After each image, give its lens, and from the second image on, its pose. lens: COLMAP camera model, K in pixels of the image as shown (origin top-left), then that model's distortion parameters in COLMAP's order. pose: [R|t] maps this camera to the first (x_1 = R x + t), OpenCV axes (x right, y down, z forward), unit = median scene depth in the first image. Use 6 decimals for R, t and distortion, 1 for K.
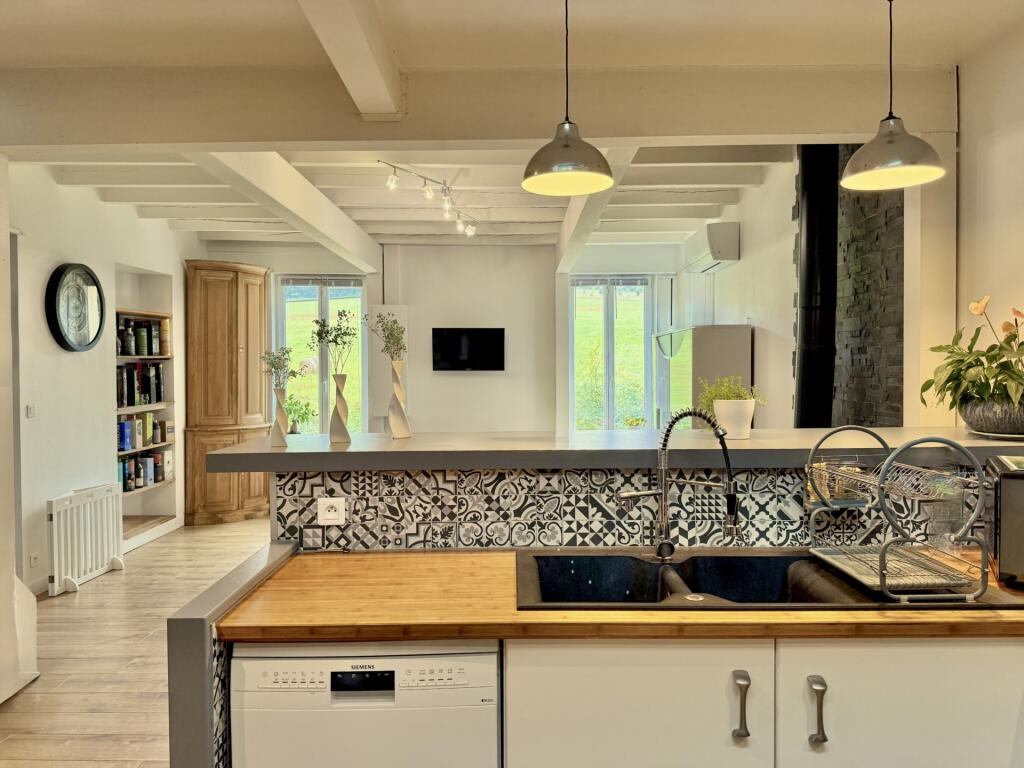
lens RADIAL K [[741.9, 0, 514.8], [0, 741.9, 379.1], [0, 0, 1]] dist [0.104675, -0.000202]
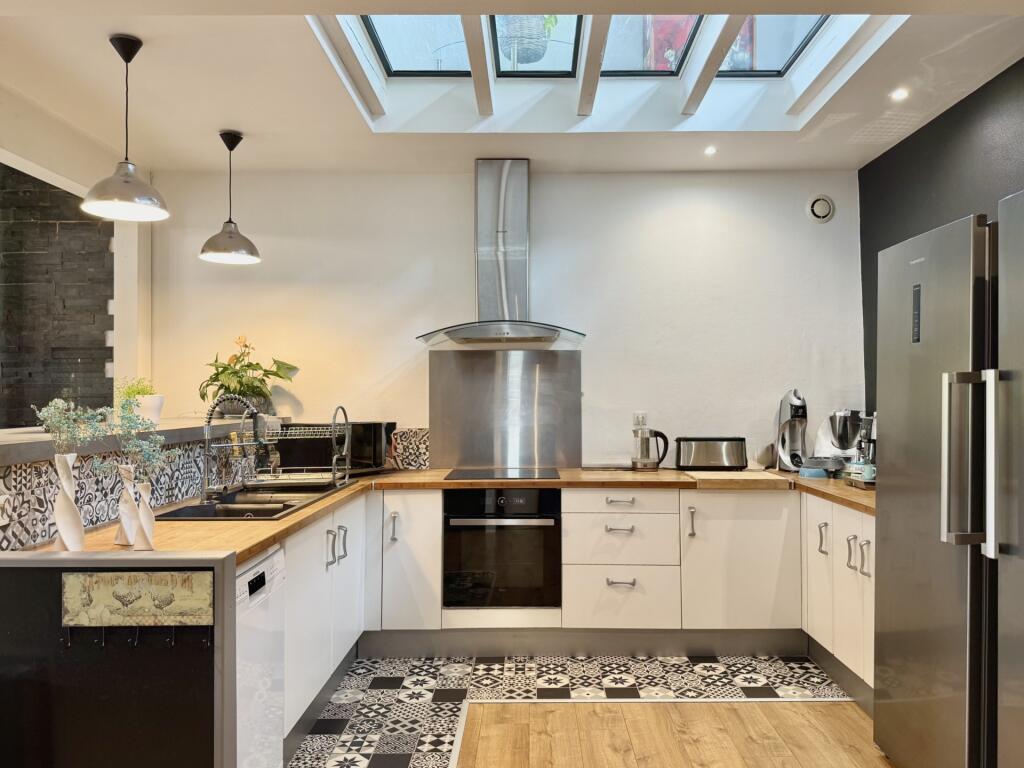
lens RADIAL K [[741.9, 0, 514.0], [0, 741.9, 390.5], [0, 0, 1]] dist [0.104675, -0.000202]
pose [[0.044083, 0.013887, 0.998931, -1.141599], [0.012507, 0.999817, -0.014452, 0.052972], [-0.998950, 0.013131, 0.043901, 0.339754]]
